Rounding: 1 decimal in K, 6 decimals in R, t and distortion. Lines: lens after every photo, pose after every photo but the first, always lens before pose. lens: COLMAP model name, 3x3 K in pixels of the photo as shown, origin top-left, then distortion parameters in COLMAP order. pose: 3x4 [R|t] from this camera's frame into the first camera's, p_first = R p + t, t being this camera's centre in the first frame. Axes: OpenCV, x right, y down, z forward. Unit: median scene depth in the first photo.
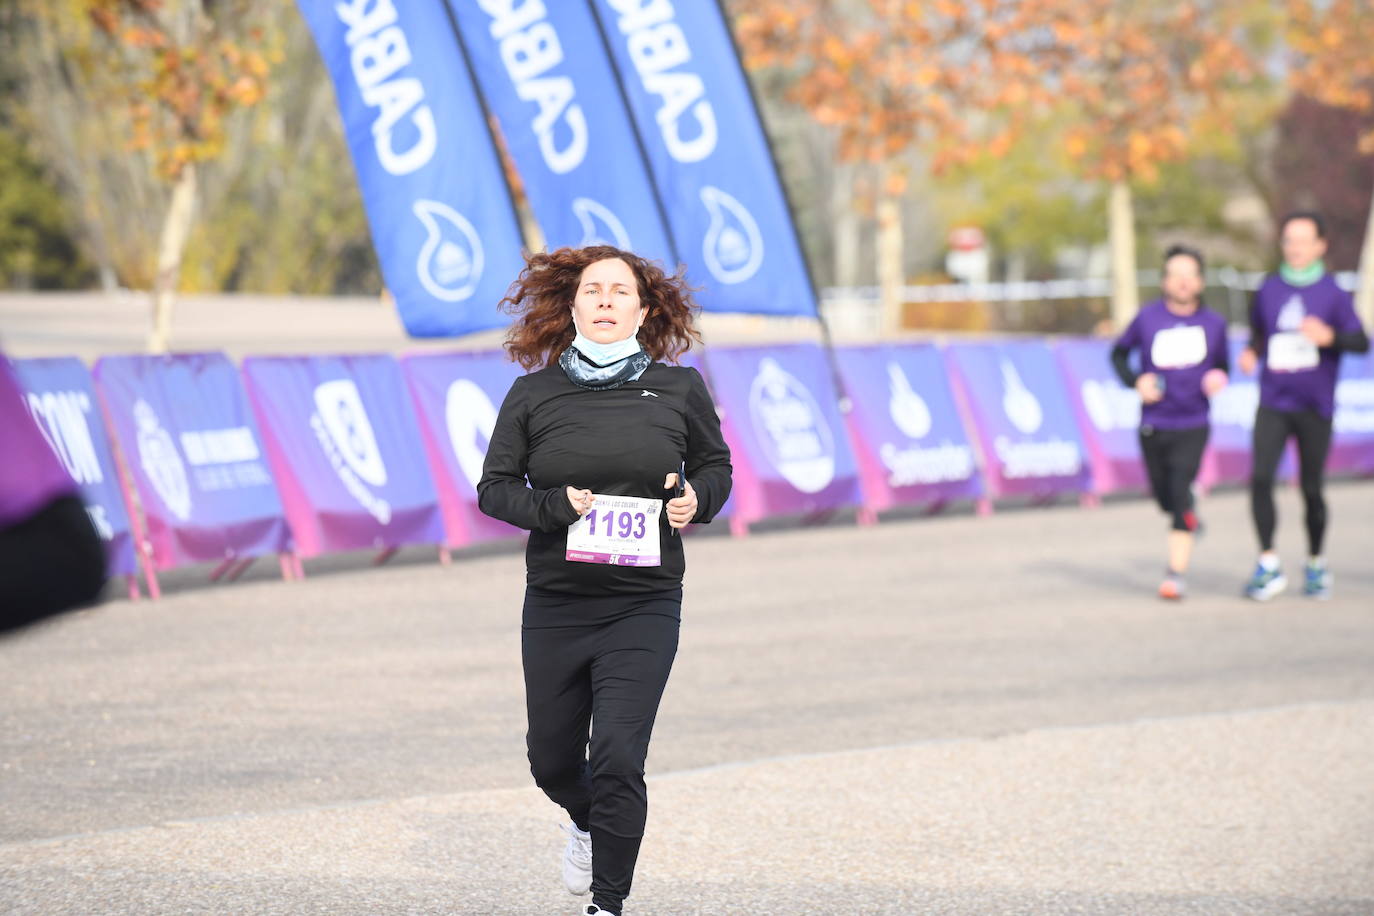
lens RADIAL K [[9457.1, 0, 682.9], [0, 9457.1, 446.9], [0, 0, 1]] dist [3.583795, 35.316630]
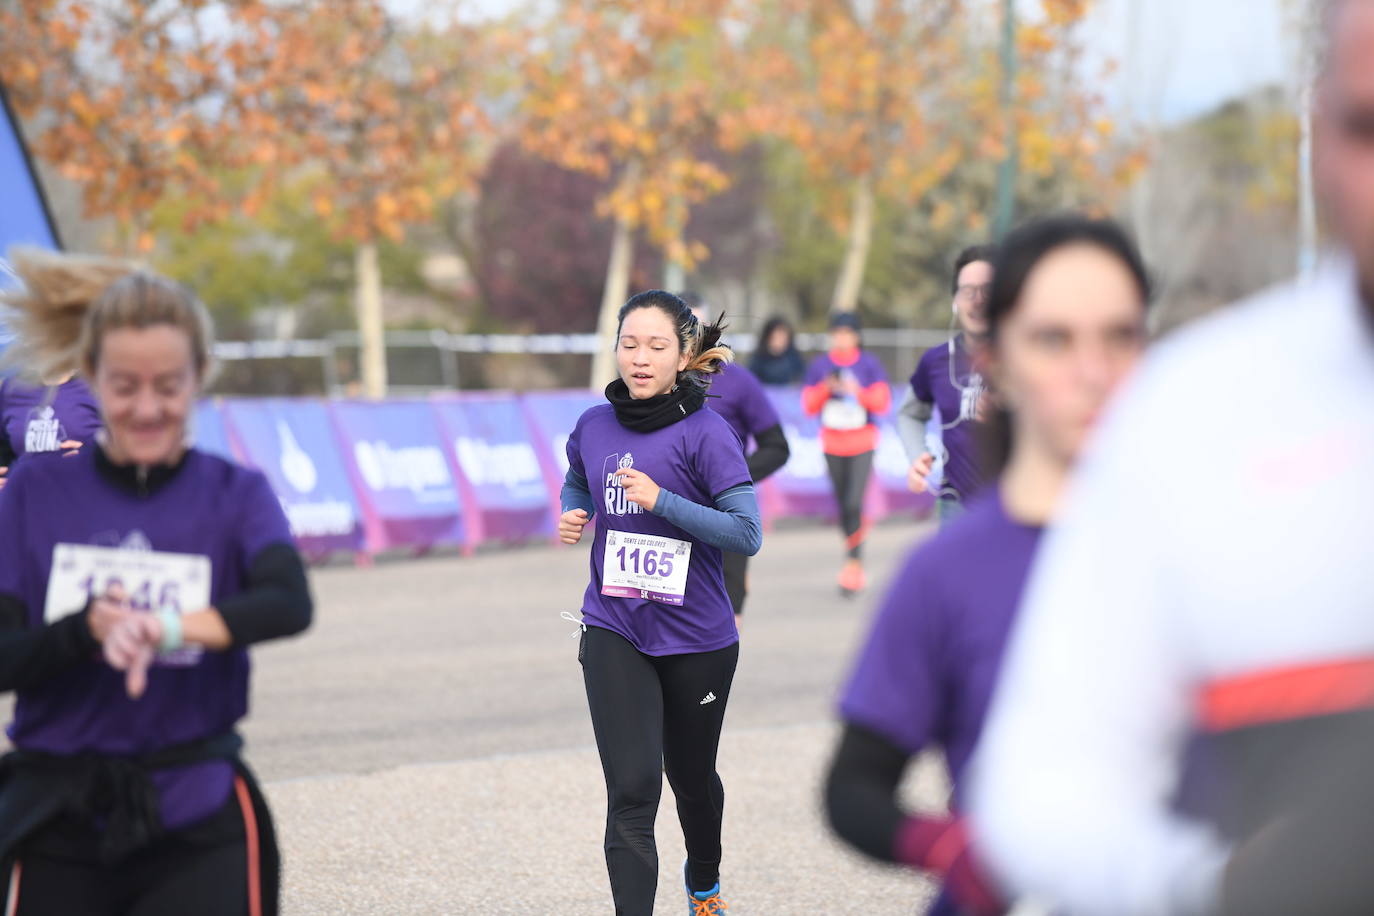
lens RADIAL K [[7393.6, 0, 763.8], [0, 7393.6, 525.3], [0, 0, 1]] dist [2.326717, 1.427169]
pose [[0.998971, -0.005656, 0.045004, 0.037345], [0.005377, 0.999966, 0.006315, -0.002065], [-0.045038, -0.006066, 0.998967, 0.156934]]
